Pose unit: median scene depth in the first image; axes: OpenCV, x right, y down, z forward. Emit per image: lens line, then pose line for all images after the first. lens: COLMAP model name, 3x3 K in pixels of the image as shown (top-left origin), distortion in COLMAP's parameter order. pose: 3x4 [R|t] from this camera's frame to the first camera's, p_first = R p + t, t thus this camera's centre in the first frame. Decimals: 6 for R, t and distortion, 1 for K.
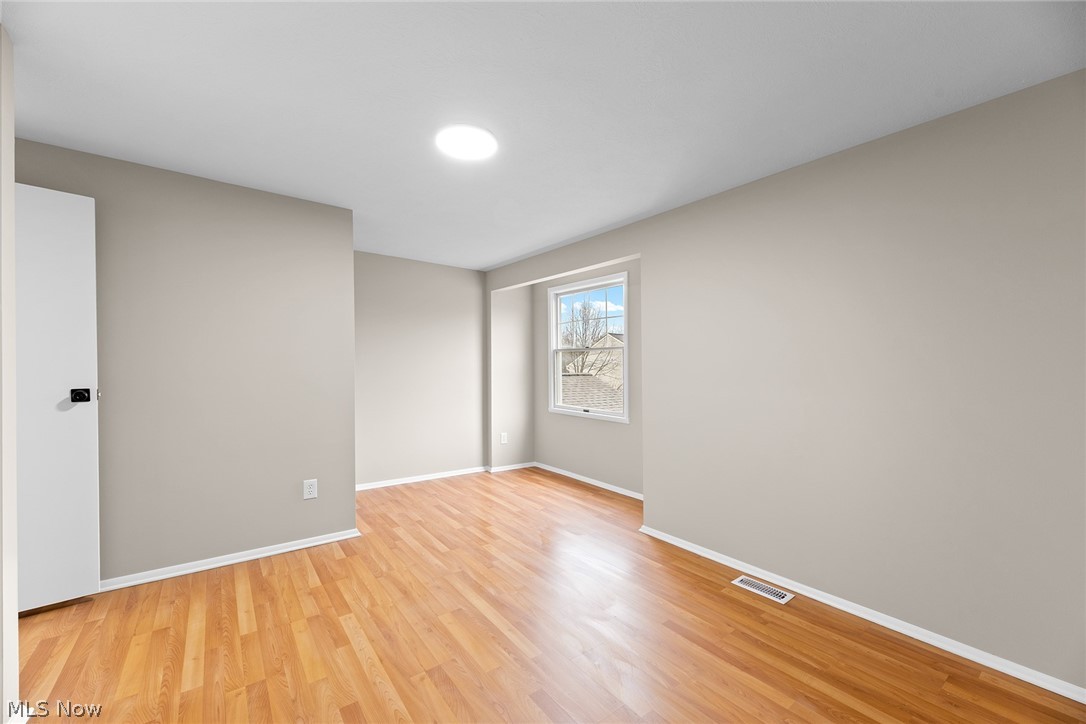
lens RADIAL K [[436.8, 0, 545.2], [0, 436.8, 364.3], [0, 0, 1]] dist [0.002149, 0.000064]
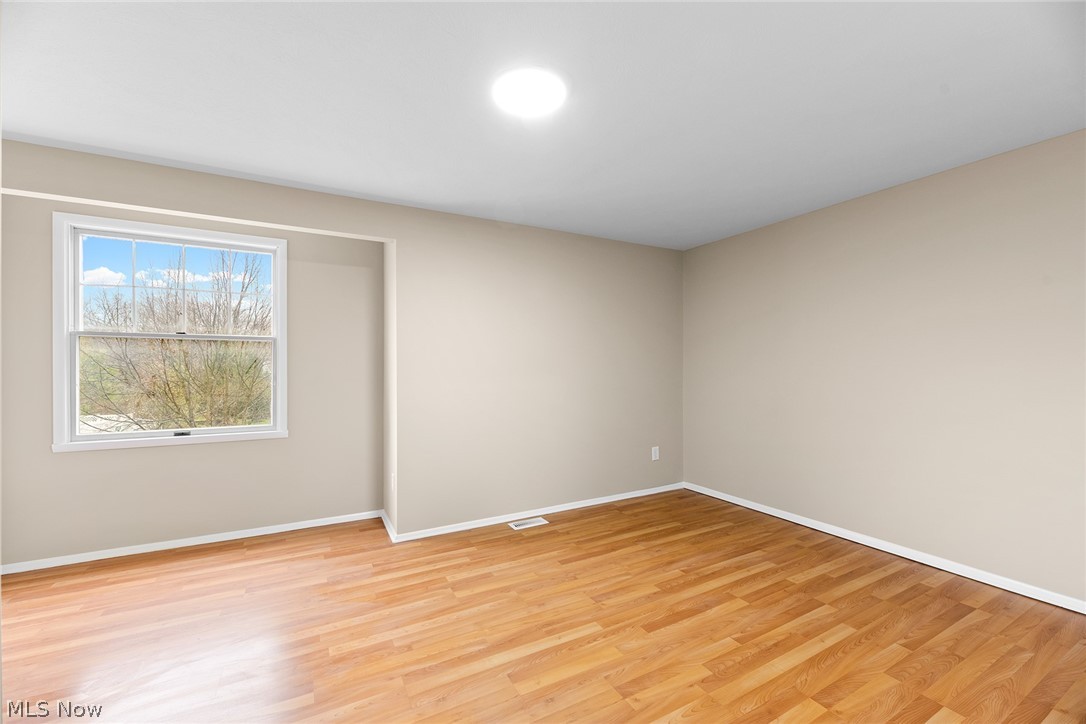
lens RADIAL K [[437.1, 0, 542.7], [0, 437.1, 364.1], [0, 0, 1]] dist [-0.003523, -0.000745]
pose [[0.149227, -0.003741, 0.988796, -0.790947], [-0.002406, 0.999989, 0.004146, 0.002492], [-0.988800, -0.002998, 0.149216, 0.686997]]
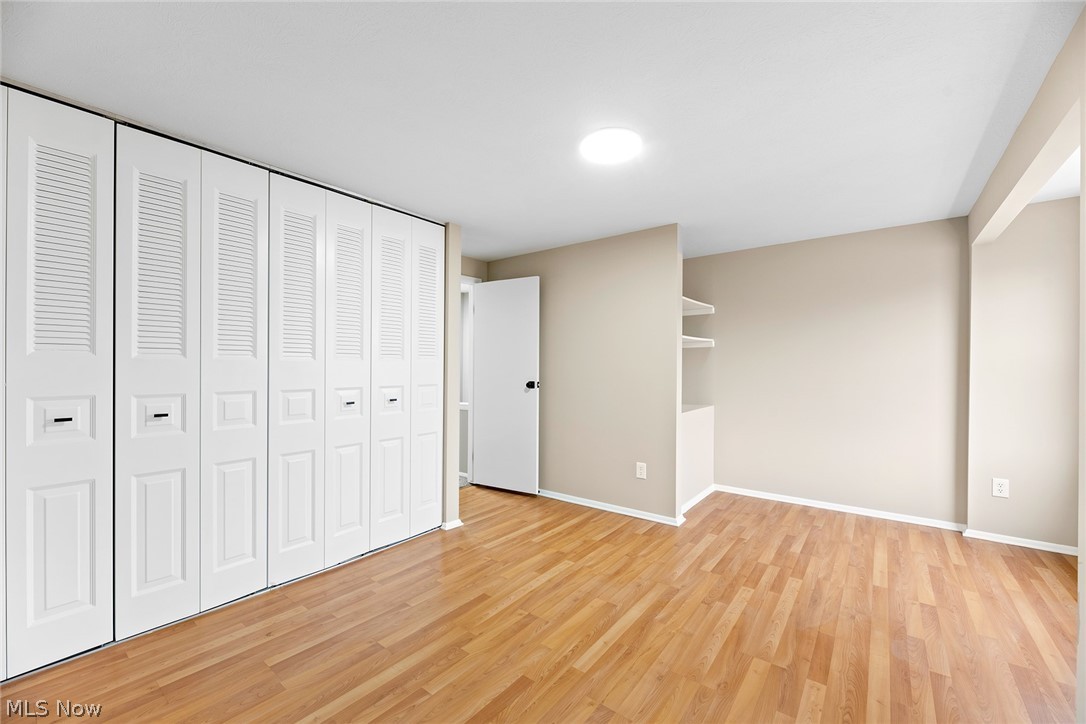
lens RADIAL K [[438.5, 0, 539.7], [0, 438.5, 374.6], [0, 0, 1]] dist [0.000332, -0.000300]
pose [[0.252268, 0.007749, -0.967626, 0.618399], [0.008946, 0.999907, 0.010340, 0.008311], [0.967616, -0.011265, 0.252175, 0.480123]]
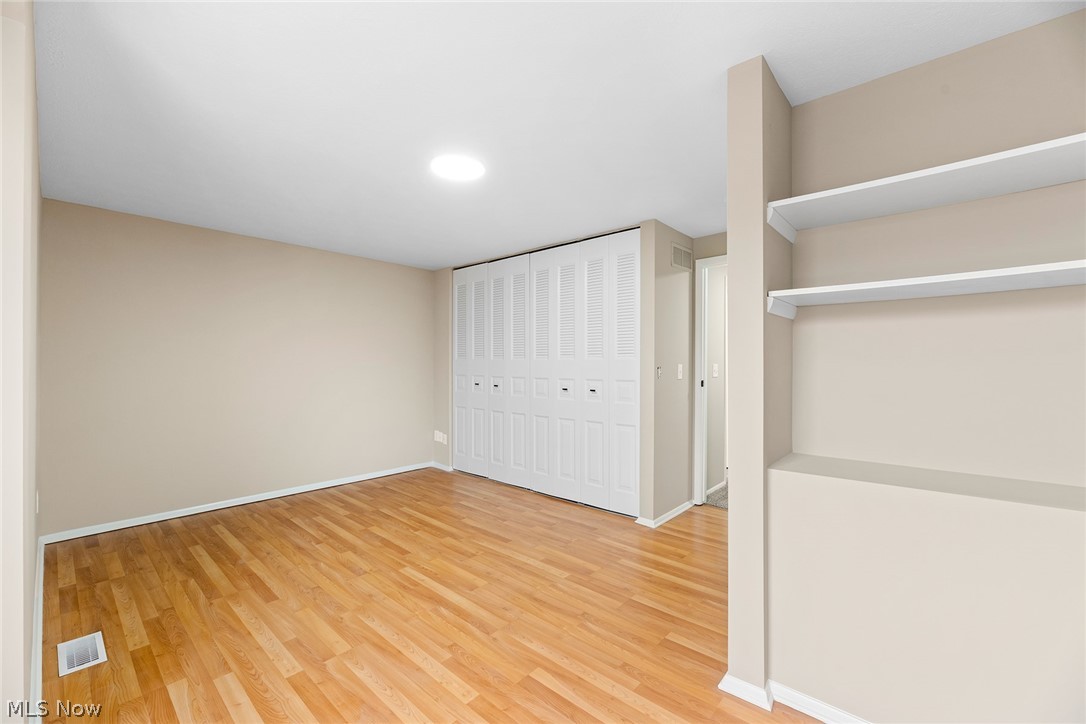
lens RADIAL K [[437.1, 0, 542.7], [0, 437.1, 364.1], [0, 0, 1]] dist [-0.003523, -0.000745]
pose [[-0.980930, -0.010738, -0.194066, -0.126954], [-0.008864, 0.999905, -0.010523, 0.012095], [0.194161, -0.008602, -0.980932, 1.737301]]
